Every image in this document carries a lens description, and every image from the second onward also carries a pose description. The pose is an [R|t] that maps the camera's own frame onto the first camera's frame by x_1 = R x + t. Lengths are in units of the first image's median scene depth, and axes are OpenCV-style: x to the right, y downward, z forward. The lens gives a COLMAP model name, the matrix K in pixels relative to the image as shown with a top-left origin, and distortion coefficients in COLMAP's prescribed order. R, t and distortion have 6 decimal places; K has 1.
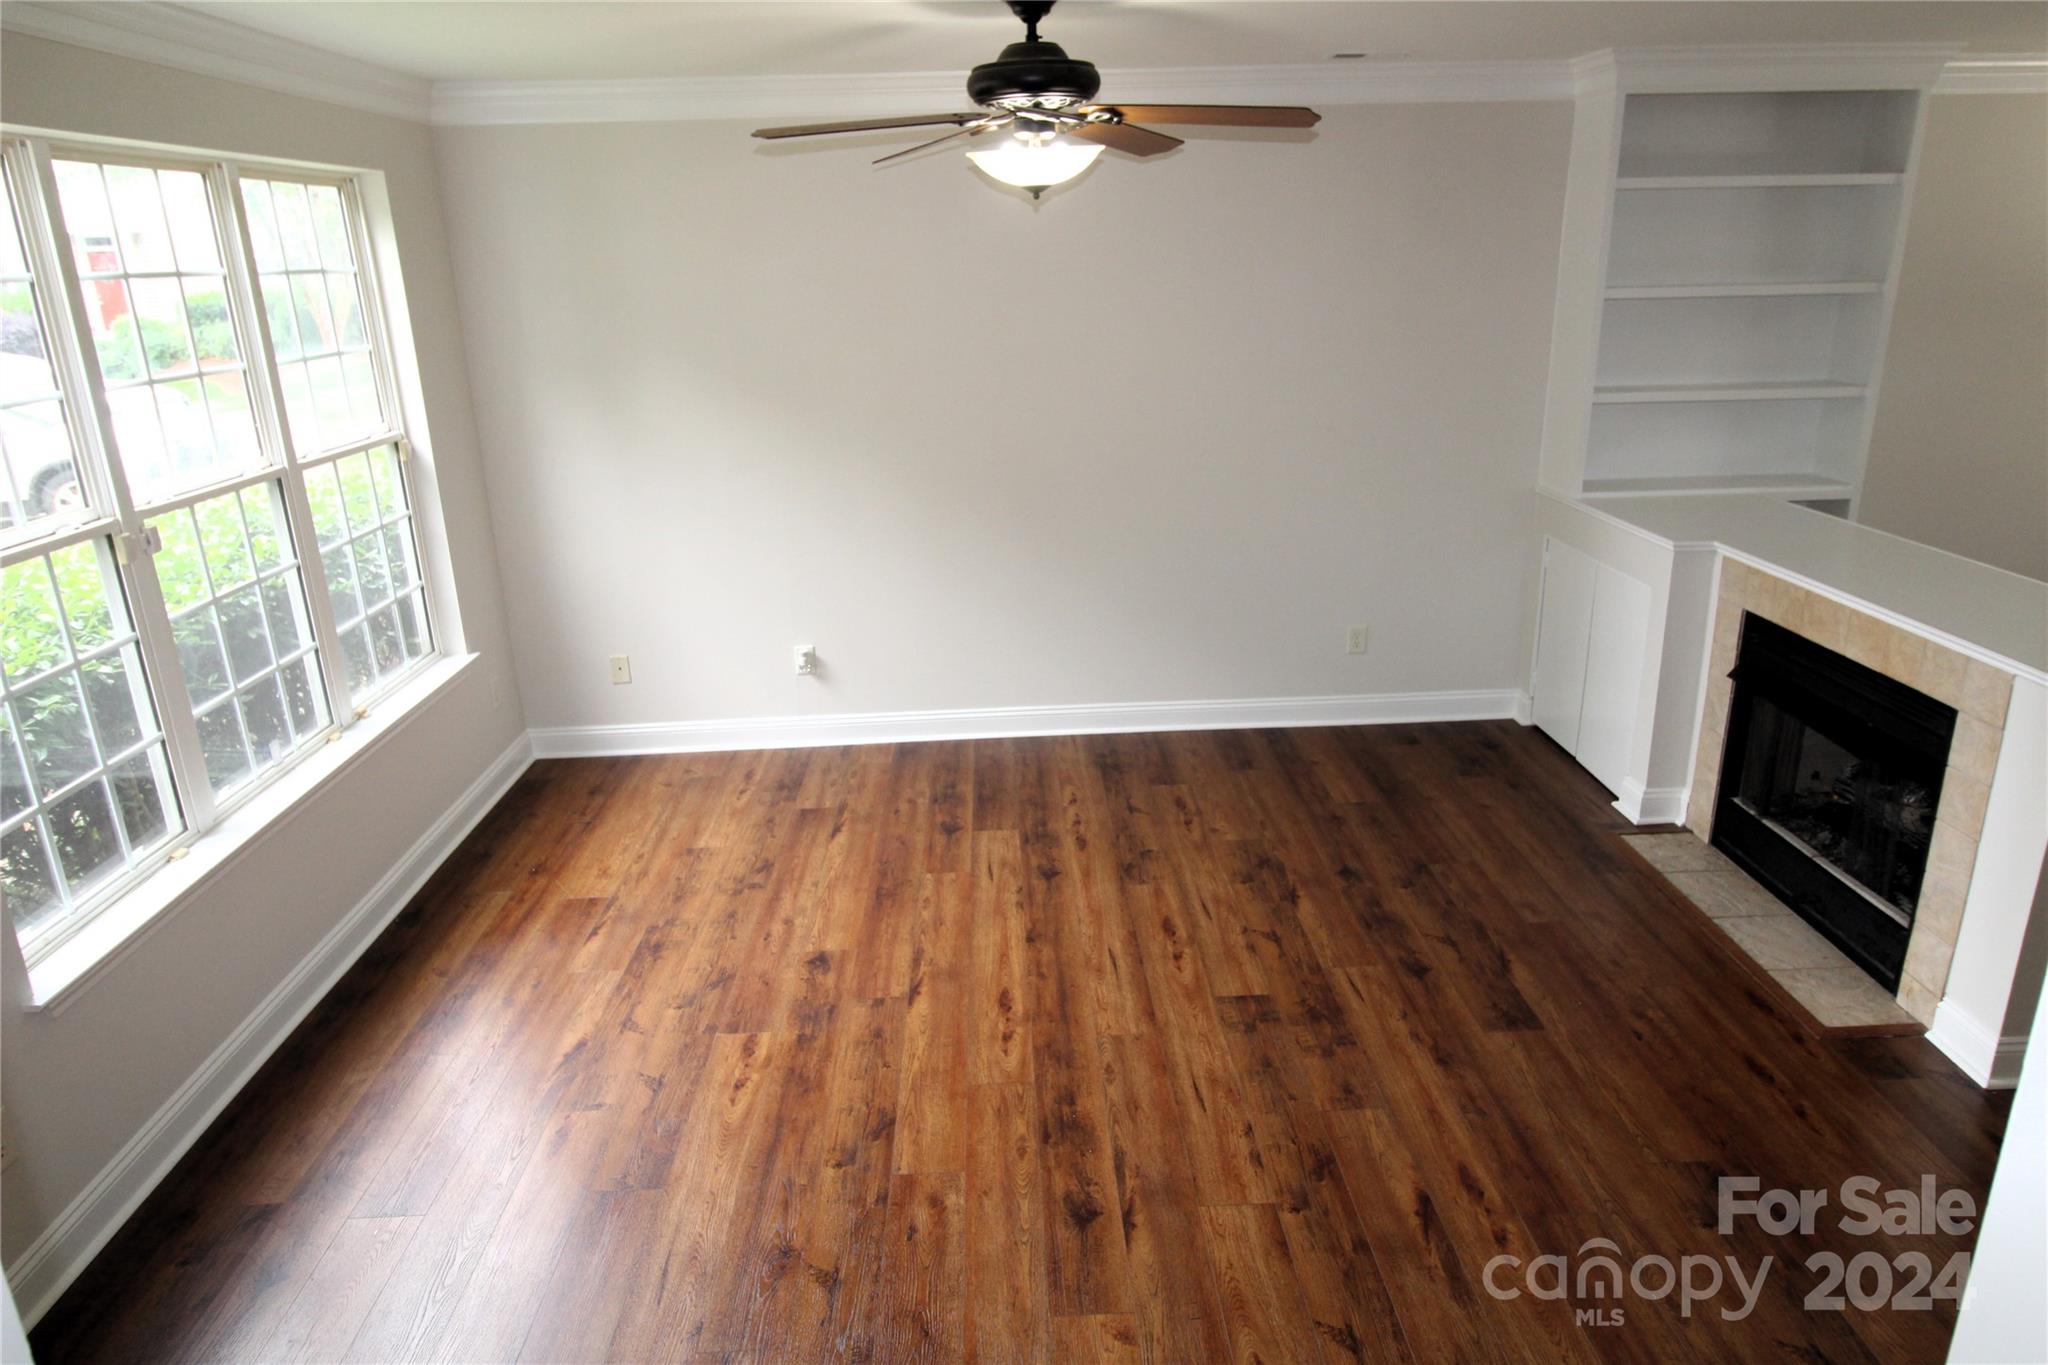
lens RADIAL K [[1259.9, 0, 1037.8], [0, 1259.9, 648.0], [0, 0, 1]] dist [-0.002172, -0.002134]
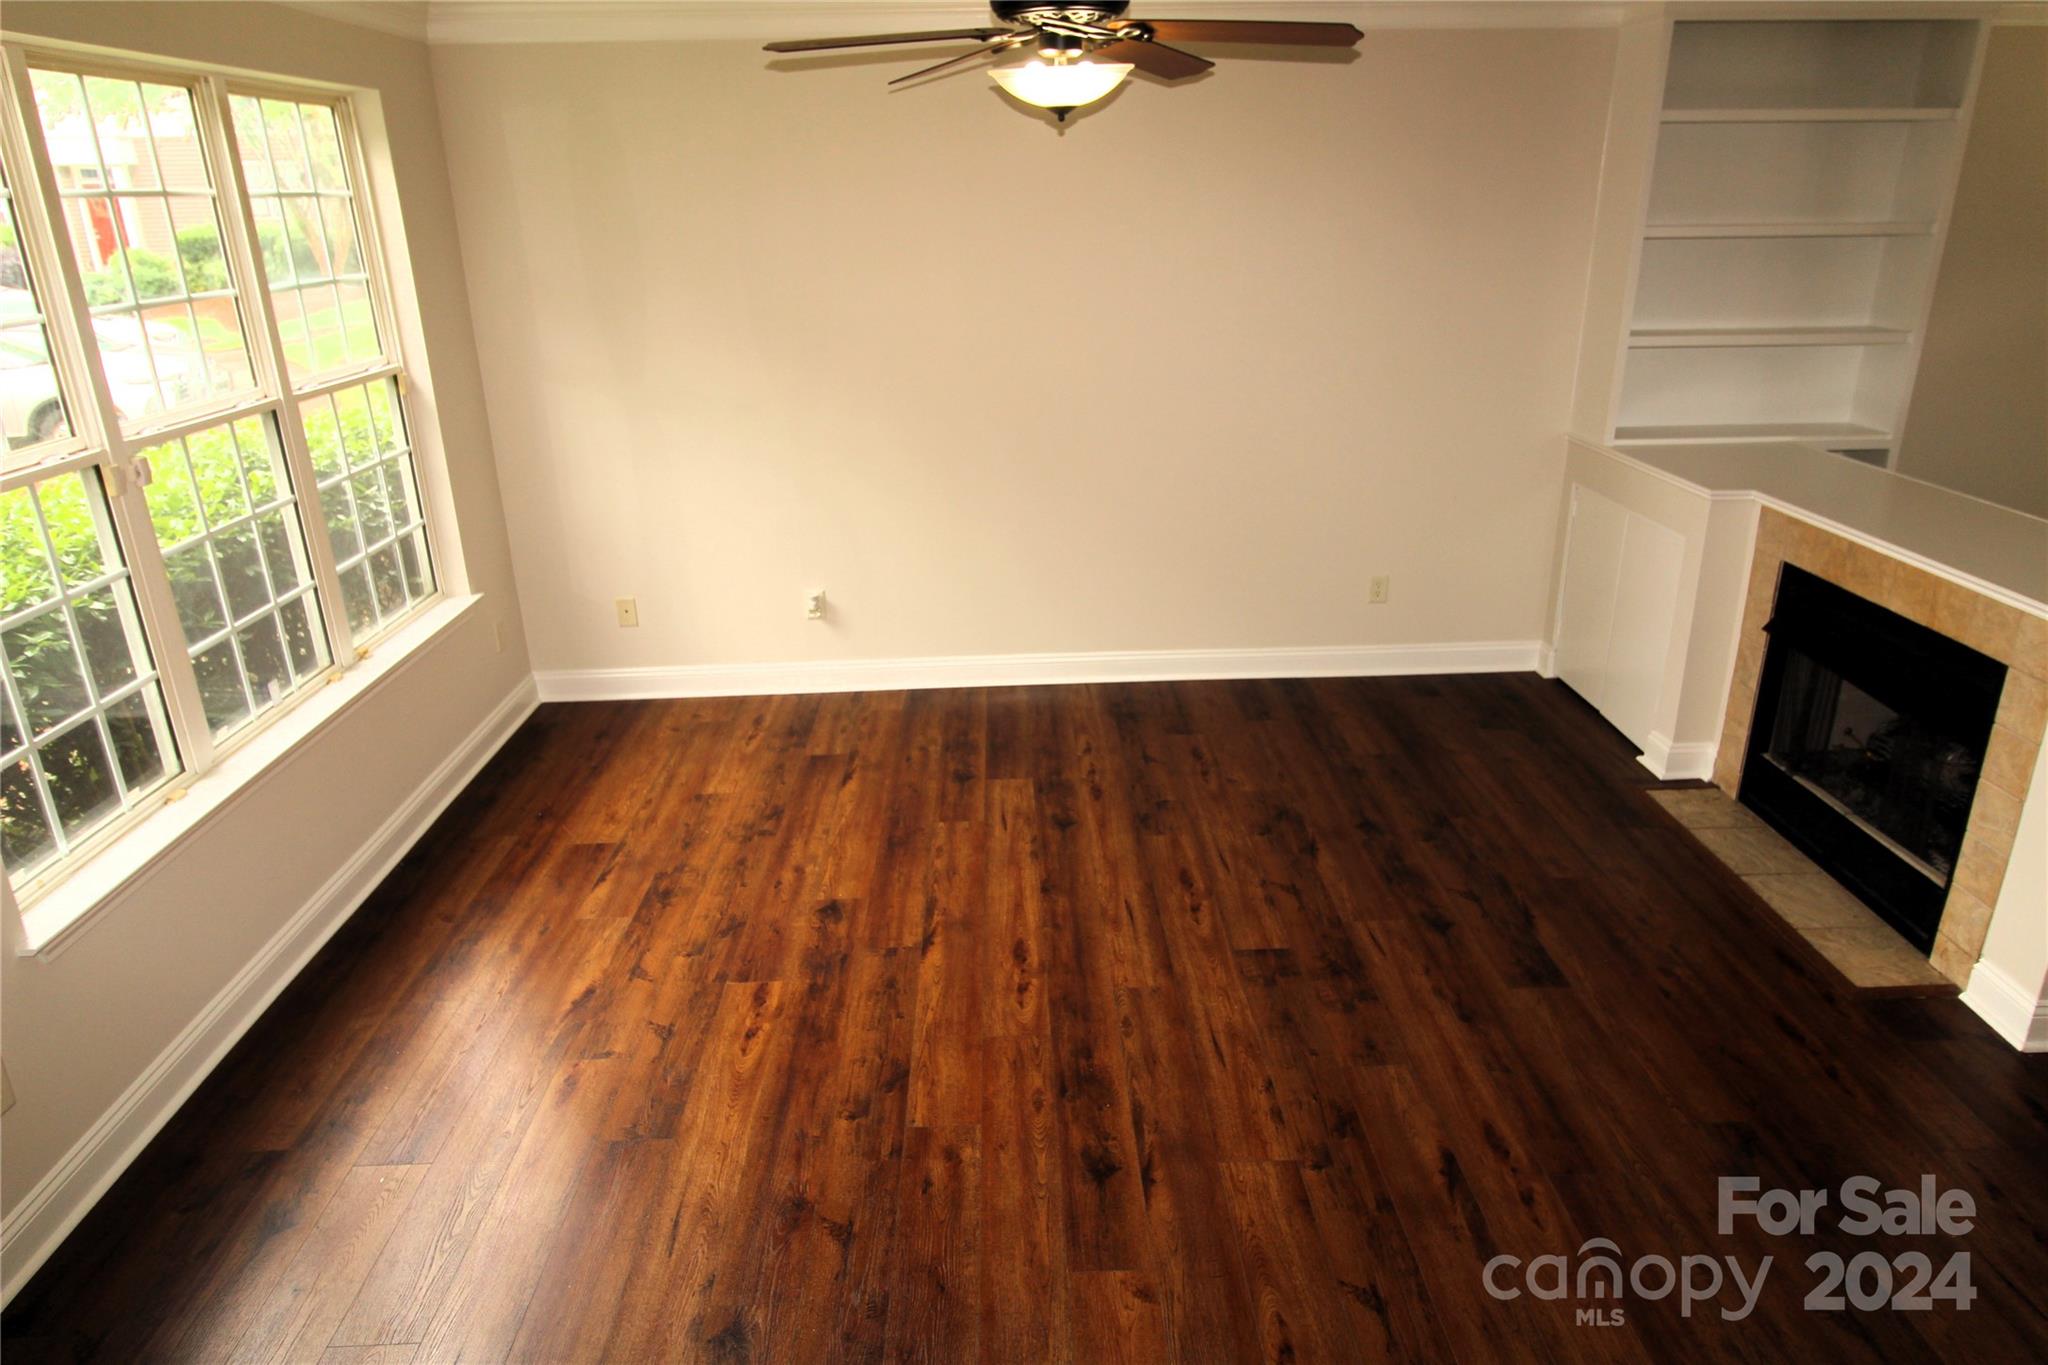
lens RADIAL K [[1260.1, 0, 1040.0], [0, 1260.1, 650.5], [0, 0, 1]] dist [-0.001146, -0.002595]
pose [[0.999953, 0.009423, -0.002308, -0.010265], [-0.009317, 0.999052, 0.042517, 0.003147], [0.002706, -0.042494, 0.999093, 0.027159]]
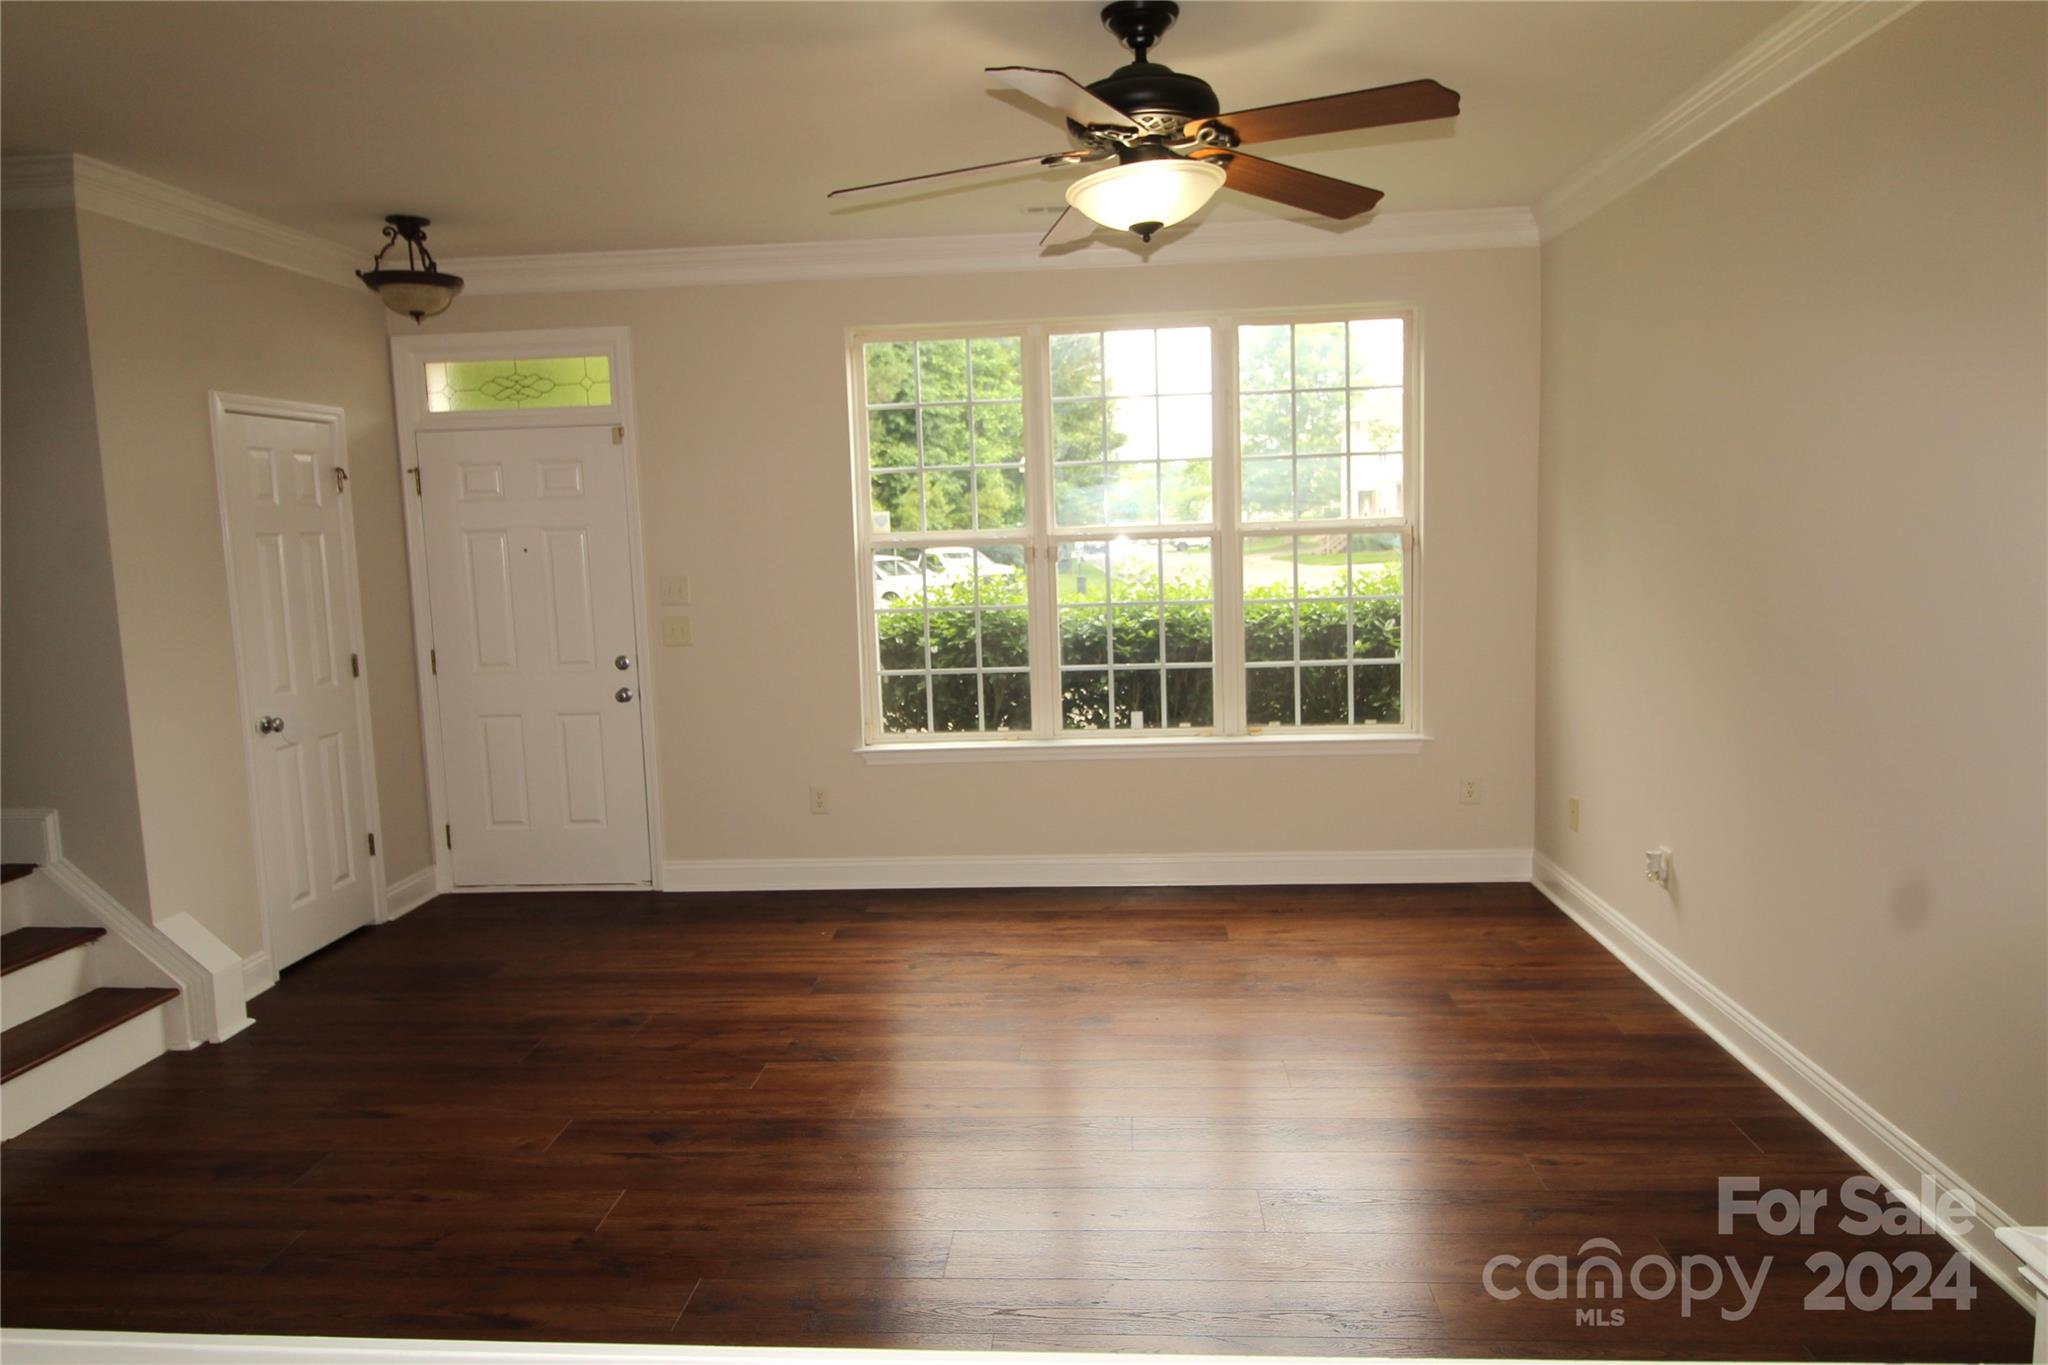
lens RADIAL K [[1260.1, 0, 1040.0], [0, 1260.1, 650.5], [0, 0, 1]] dist [-0.001146, -0.002595]
pose [[-0.103876, 0.132882, -0.985673, 0.833936], [-0.266785, 0.950994, 0.156322, -0.192002], [0.958142, 0.279201, -0.063334, 0.987086]]
